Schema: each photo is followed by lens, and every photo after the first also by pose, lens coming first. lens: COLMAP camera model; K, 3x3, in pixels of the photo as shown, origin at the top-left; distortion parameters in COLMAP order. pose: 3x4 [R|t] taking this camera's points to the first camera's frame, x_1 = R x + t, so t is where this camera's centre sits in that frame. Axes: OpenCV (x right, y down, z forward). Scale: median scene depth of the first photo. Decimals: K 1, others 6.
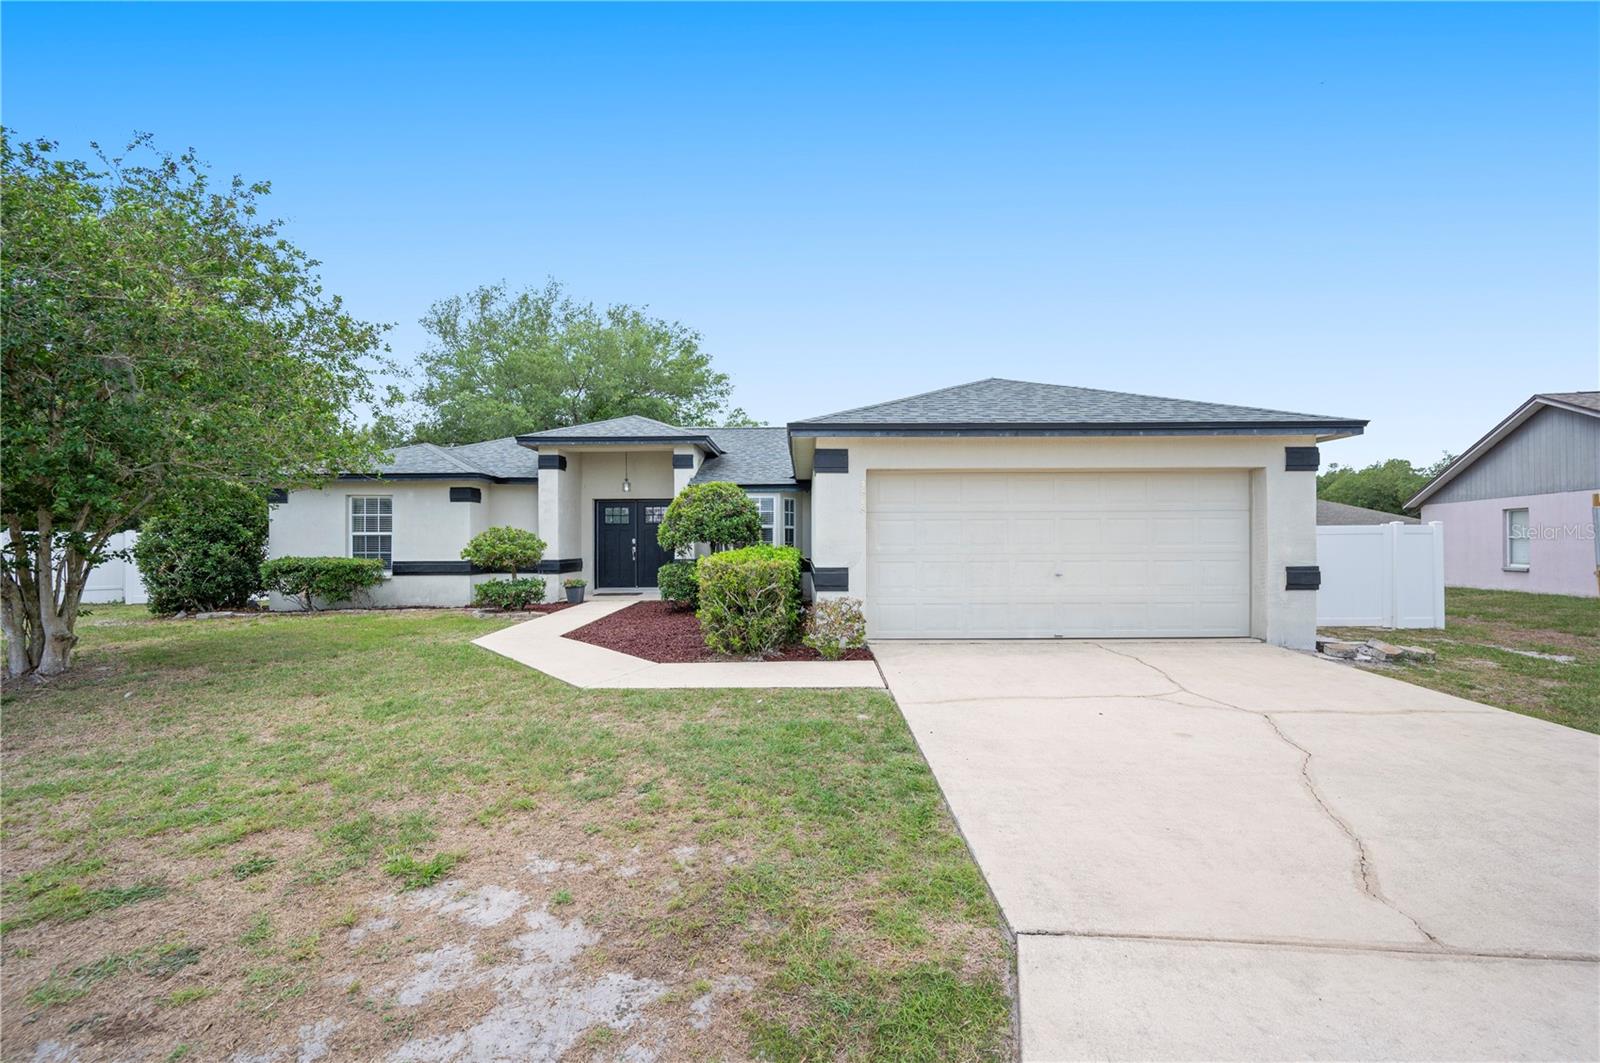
lens RADIAL K [[655.4, 0, 800.6], [0, 655.4, 537.1], [0, 0, 1]] dist [-0.002813, -0.000740]
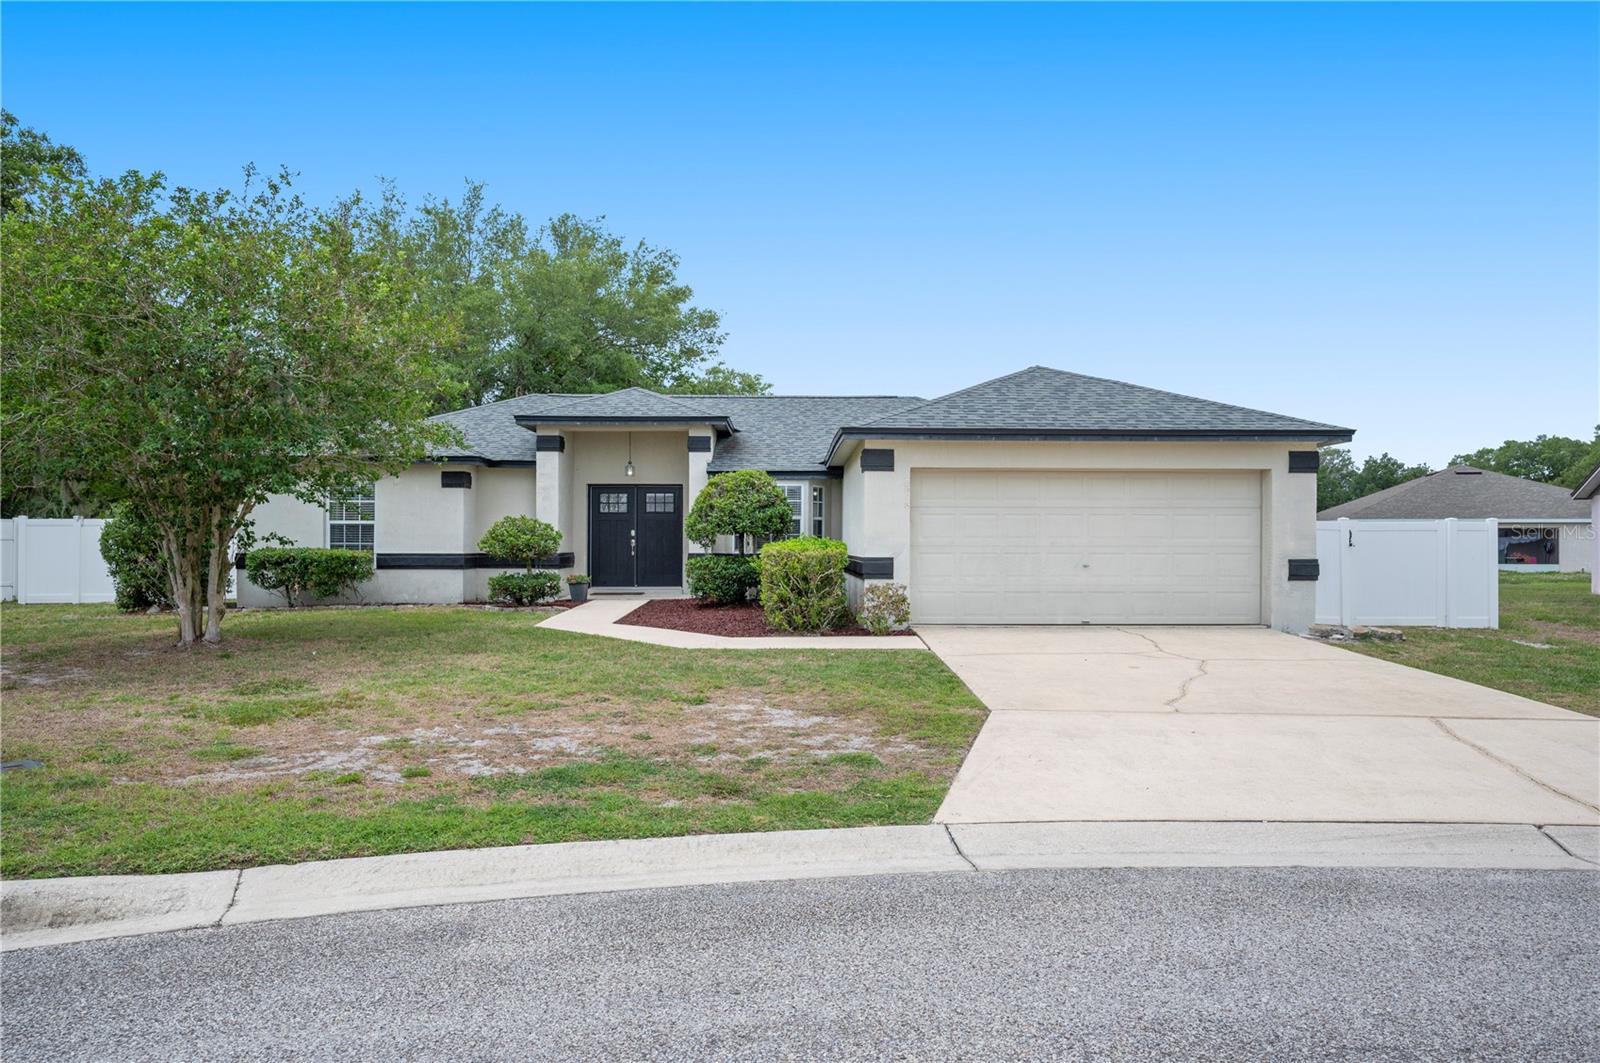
lens RADIAL K [[1070.6, 0, 798.1], [0, 1070.6, 533.2], [0, 0, 1]] dist [-0.002233, 0.002495]
pose [[0.999800, 0.007213, 0.018672, -0.079346], [-0.007262, 0.999970, 0.002555, 0.001497], [-0.018653, -0.002690, 0.999822, -0.520698]]
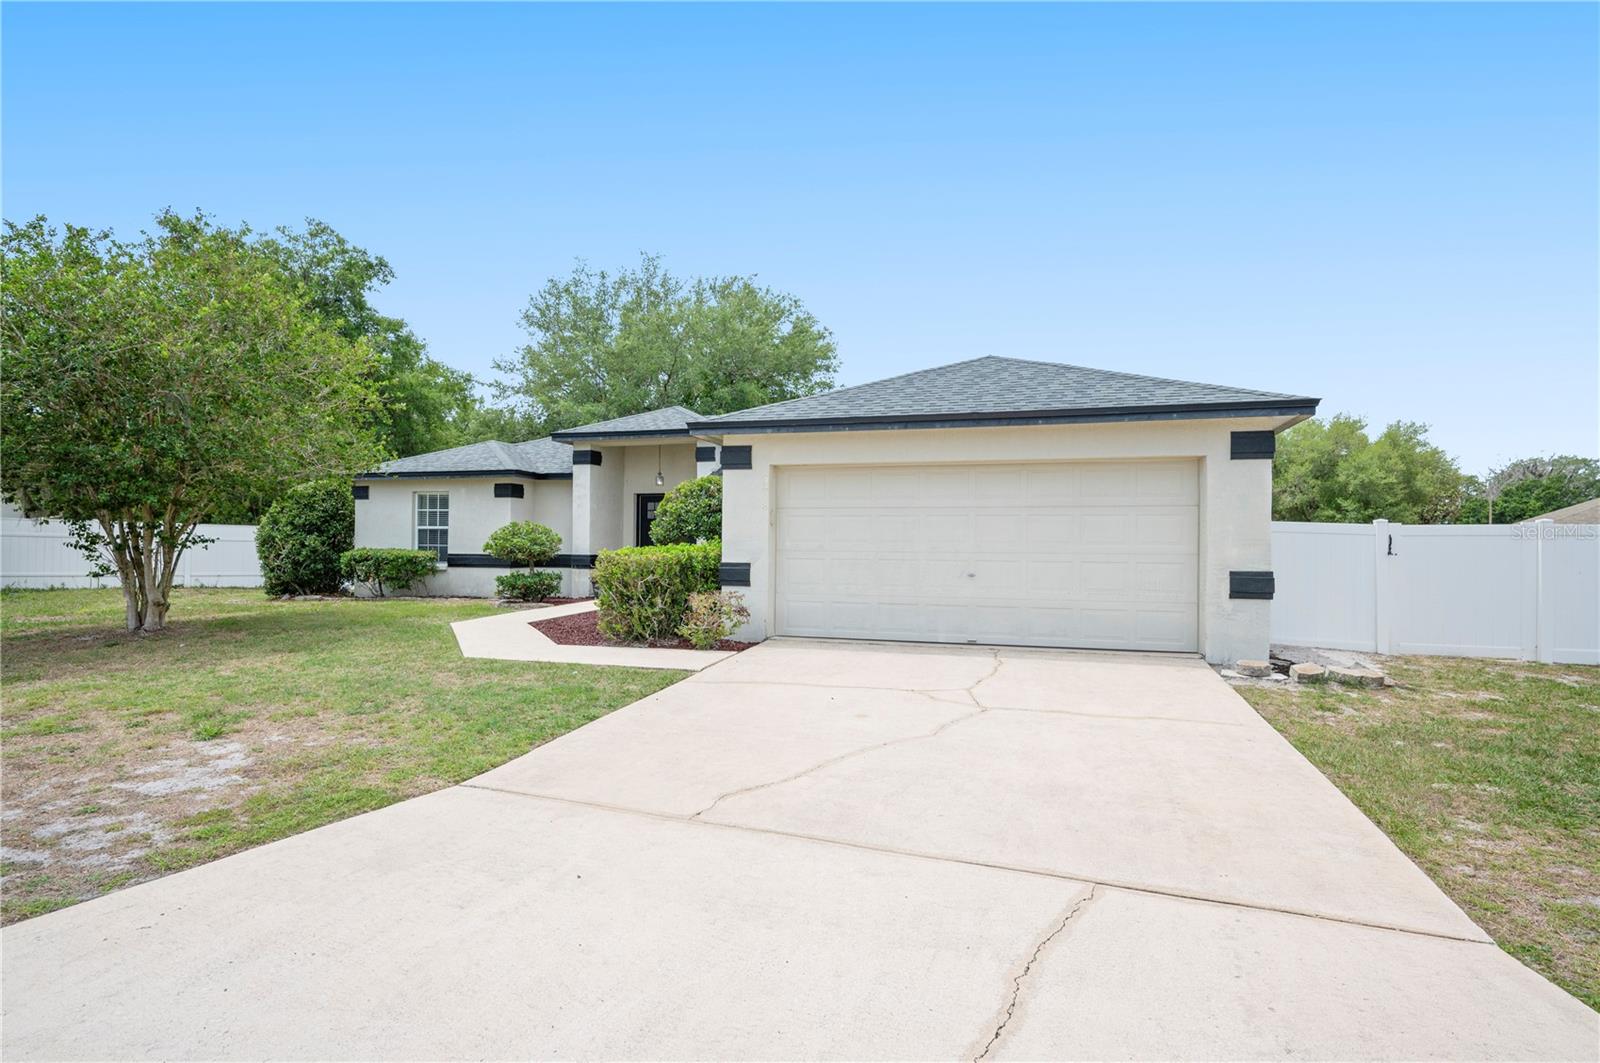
lens RADIAL K [[820.4, 0, 798.7], [0, 820.4, 538.8], [0, 0, 1]] dist [-0.002913, 0.000560]
pose [[0.957998, 0.010063, -0.286598, 0.333346], [-0.009230, 0.999948, 0.004260, 0.002053], [0.286626, -0.001436, 0.958042, -0.125479]]
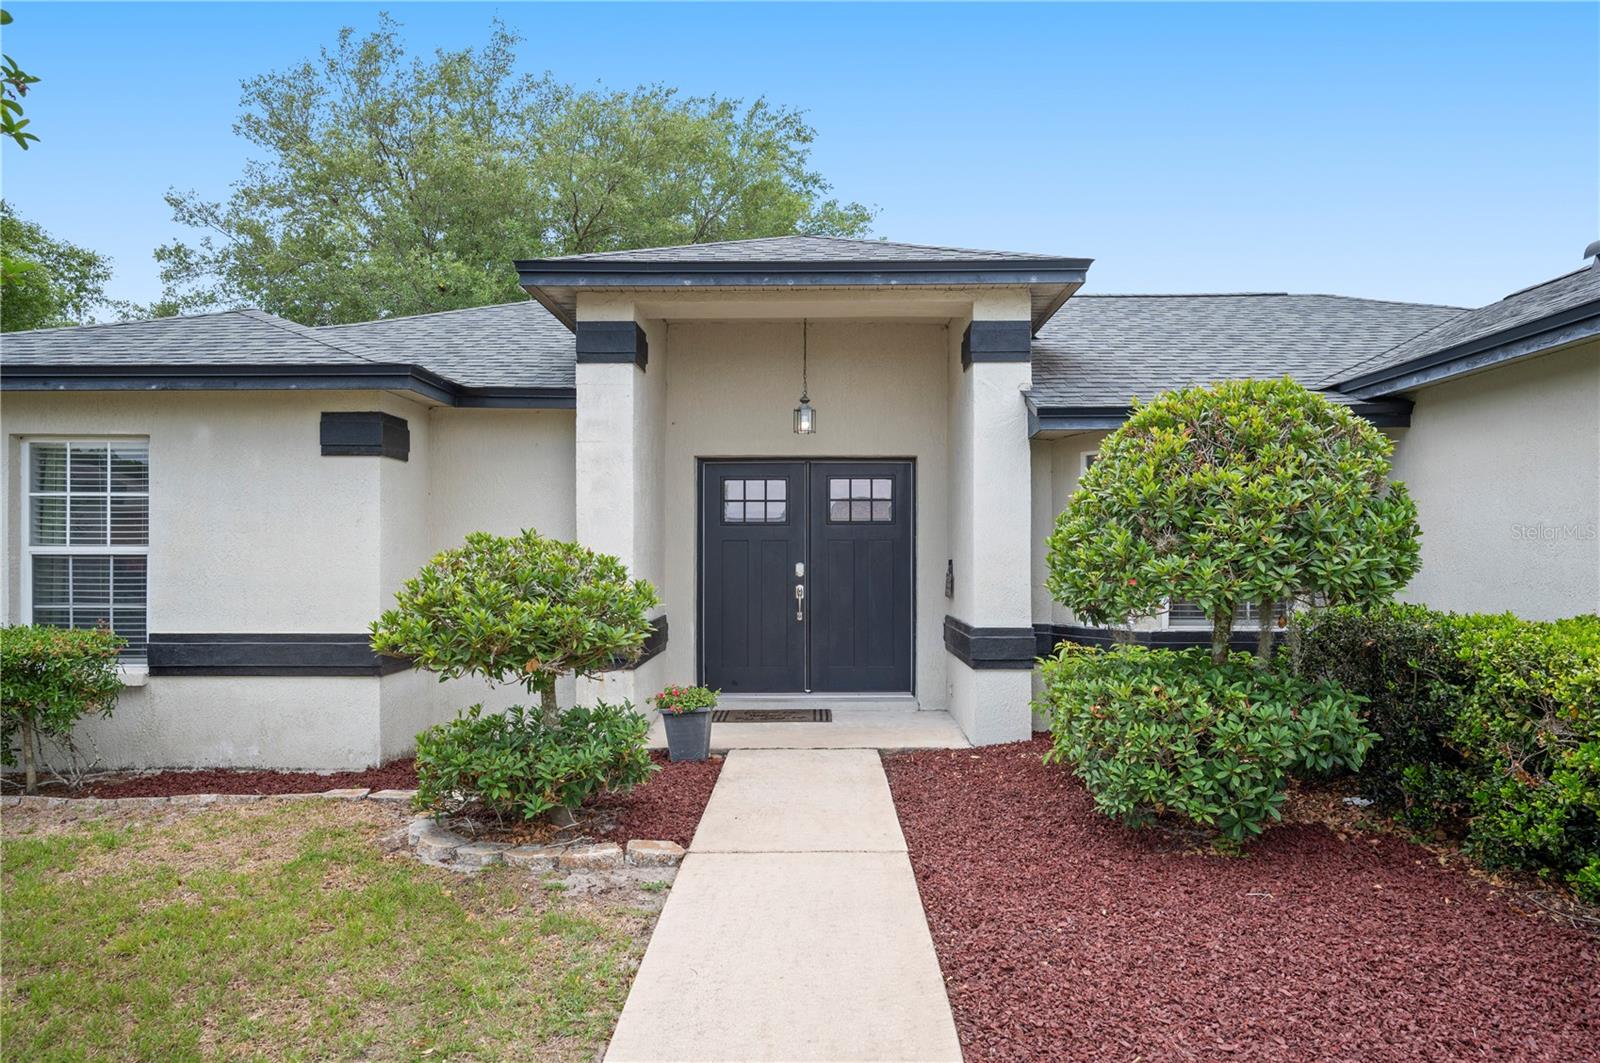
lens RADIAL K [[987.1, 0, 801.9], [0, 987.1, 545.7], [0, 0, 1]] dist [-0.002712, 0.000073]
pose [[0.999967, 0.004241, -0.006925, -0.312886], [-0.004211, 0.999982, 0.004376, -0.012422], [0.006943, -0.004346, 0.999966, 0.544573]]
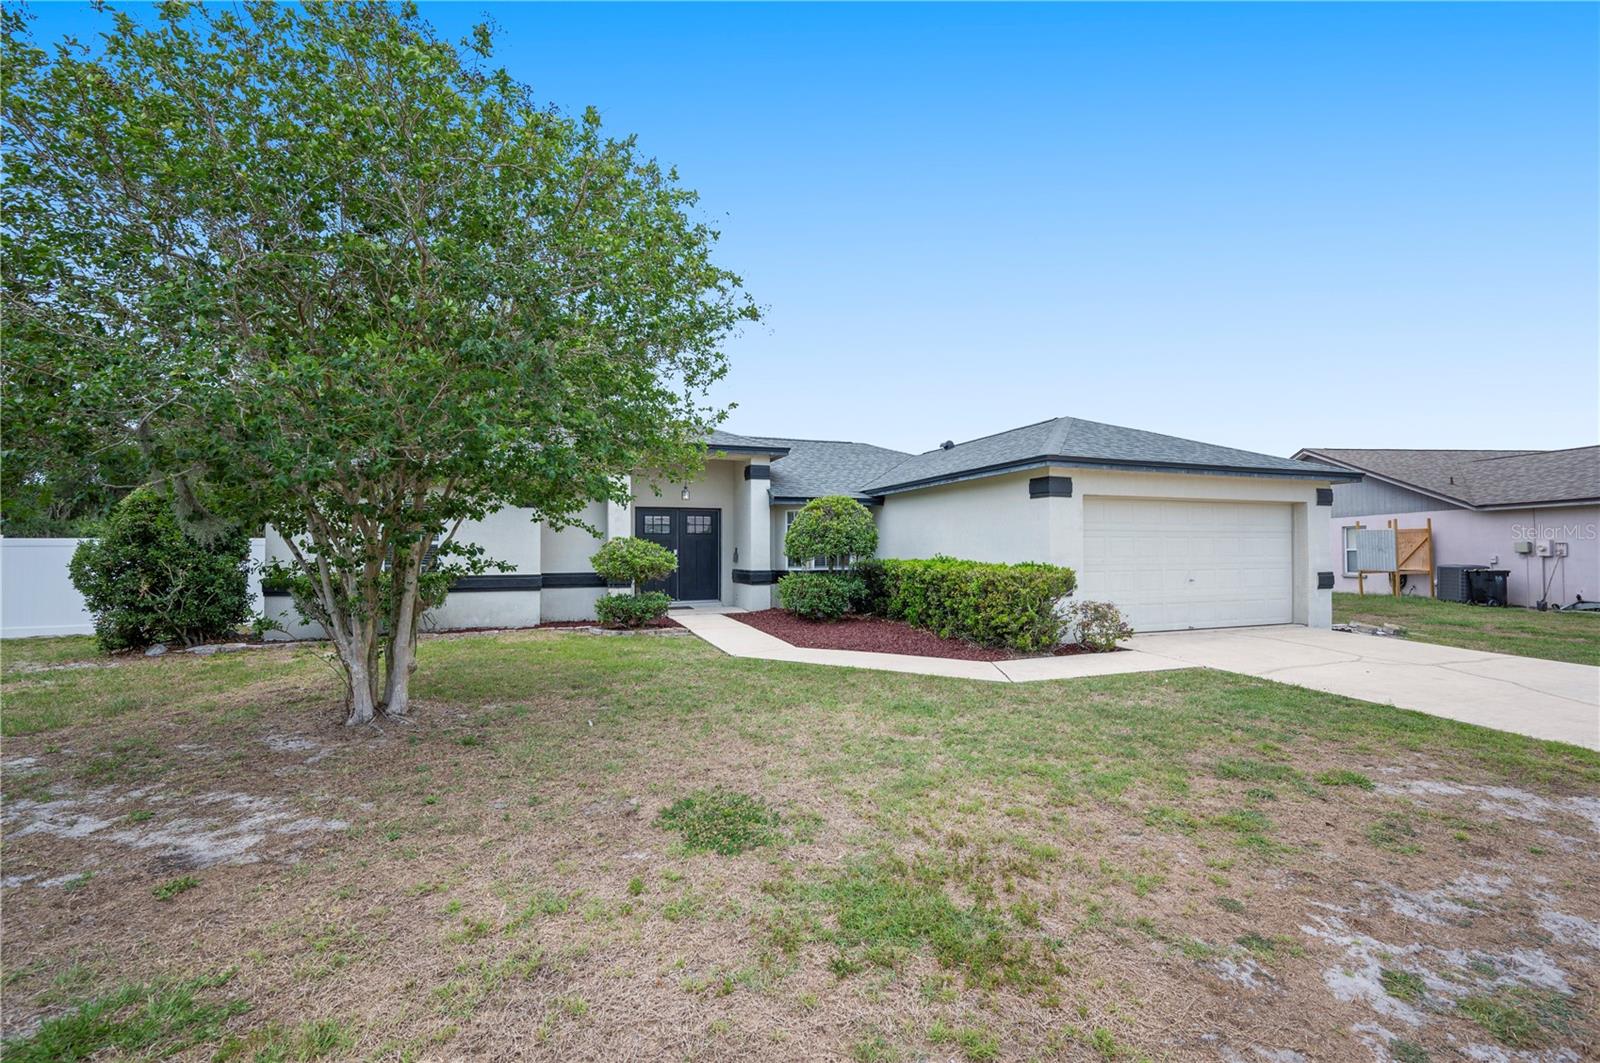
lens RADIAL K [[696.5, 0, 803.6], [0, 696.5, 537.8], [0, 0, 1]] dist [0.000289, -0.000701]
pose [[0.932785, 0.009597, 0.360304, -0.557994], [-0.005344, 0.999904, -0.012798, -0.003129], [-0.360392, 0.010013, 0.932747, -0.008052]]
